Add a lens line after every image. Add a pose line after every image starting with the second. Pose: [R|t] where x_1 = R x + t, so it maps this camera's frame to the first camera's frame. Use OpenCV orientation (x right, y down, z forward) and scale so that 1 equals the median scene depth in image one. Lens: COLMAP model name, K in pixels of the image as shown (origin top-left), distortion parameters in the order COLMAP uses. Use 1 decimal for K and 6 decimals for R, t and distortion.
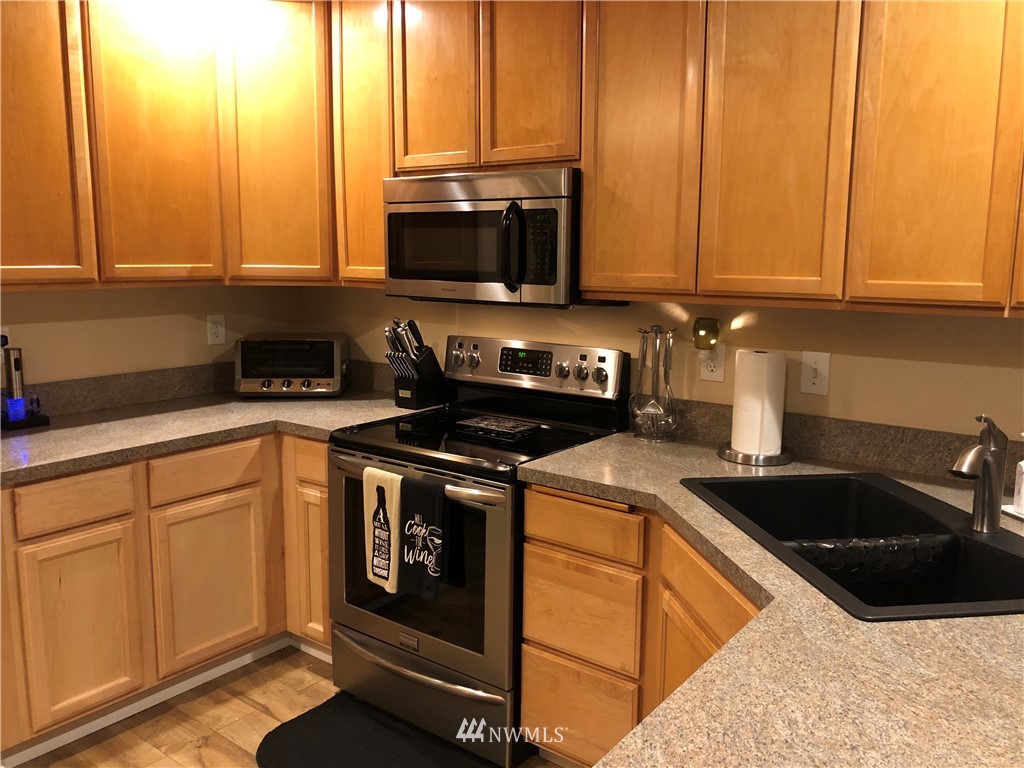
lens RADIAL K [[823.7, 0, 506.6], [0, 823.7, 383.3], [0, 0, 1]] dist [-0.001230, -0.010782]
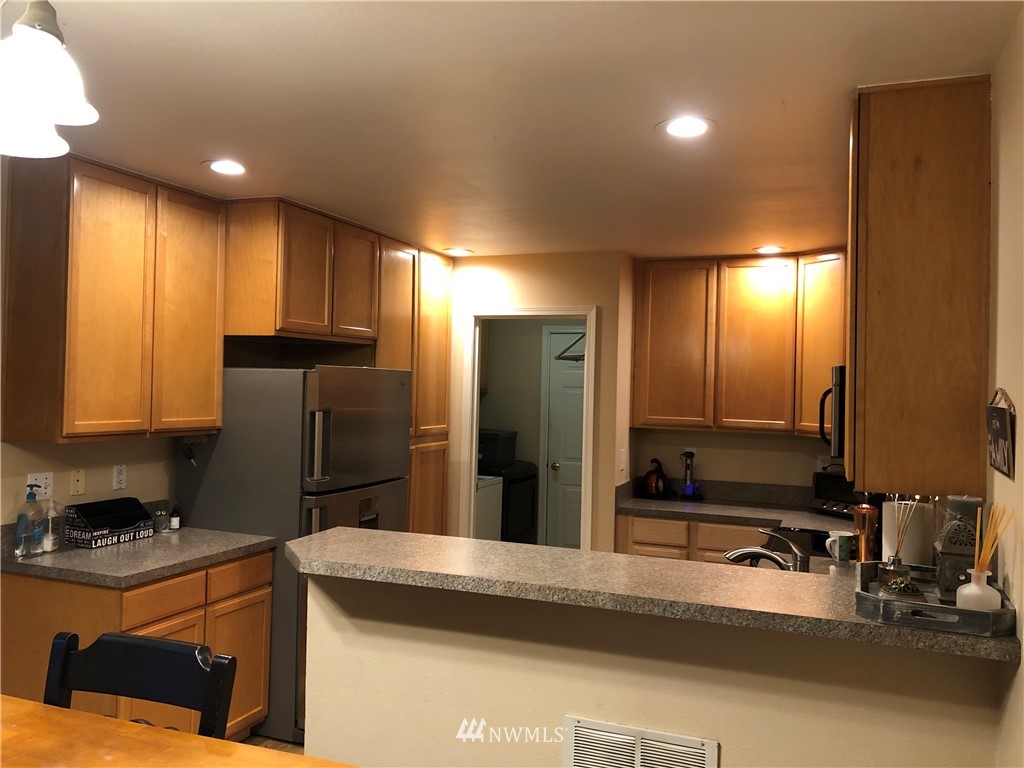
lens RADIAL K [[823.7, 0, 535.8], [0, 823.7, 376.3], [0, 0, 1]] dist [-0.001230, -0.010782]
pose [[0.276228, -0.012836, -0.961006, 1.215698], [-0.171188, 0.983264, -0.062339, -0.050784], [0.945724, 0.181732, 0.269407, 0.078872]]
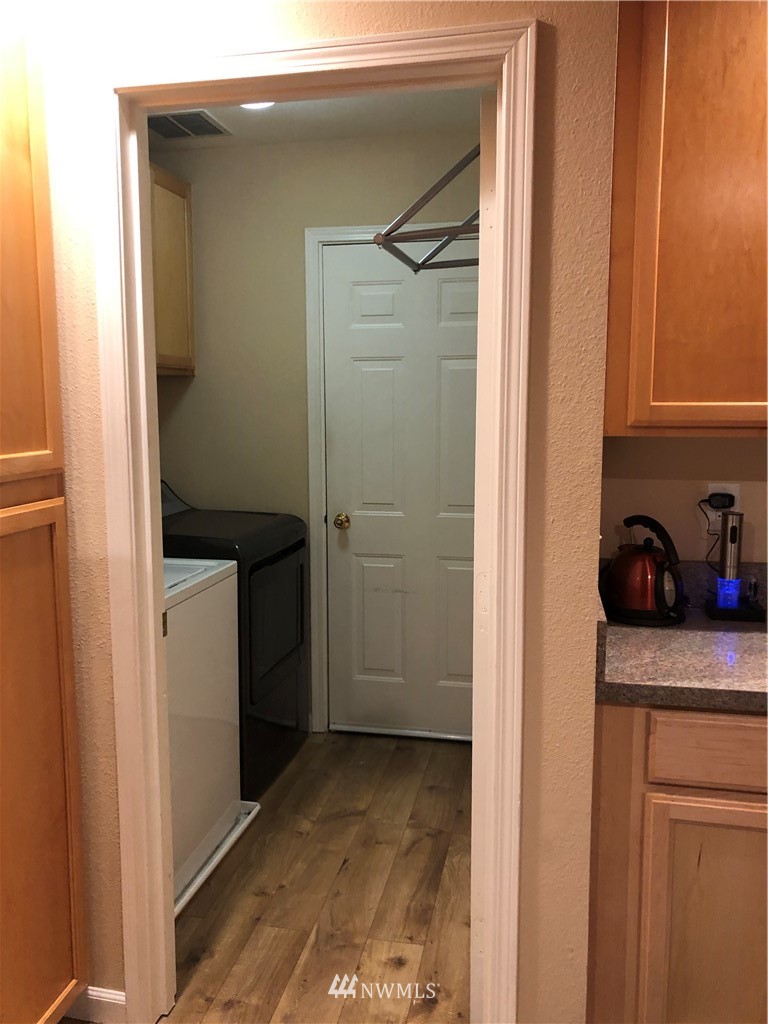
lens RADIAL K [[823.7, 0, 390.2], [0, 823.7, 492.1], [0, 0, 1]] dist [-0.001230, -0.010782]
pose [[0.417092, 0.089959, -0.904401, -0.051583], [-0.131850, 0.990552, 0.037722, -0.048251], [0.899250, 0.103512, 0.425012, 0.396138]]
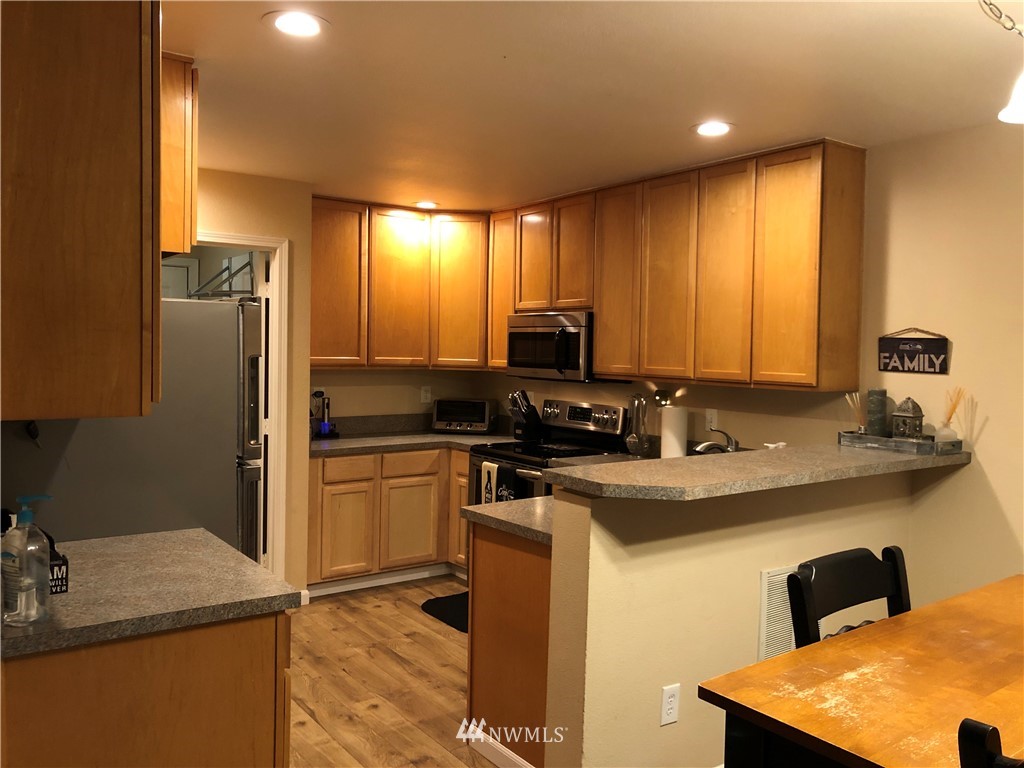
lens RADIAL K [[823.7, 0, 488.5], [0, 823.7, 385.0], [0, 0, 1]] dist [-0.001230, -0.010782]
pose [[0.950005, 0.023792, -0.311327, 0.411453], [-0.059168, 0.992744, -0.104684, 0.115990], [0.306577, 0.117871, 0.944519, -0.799858]]
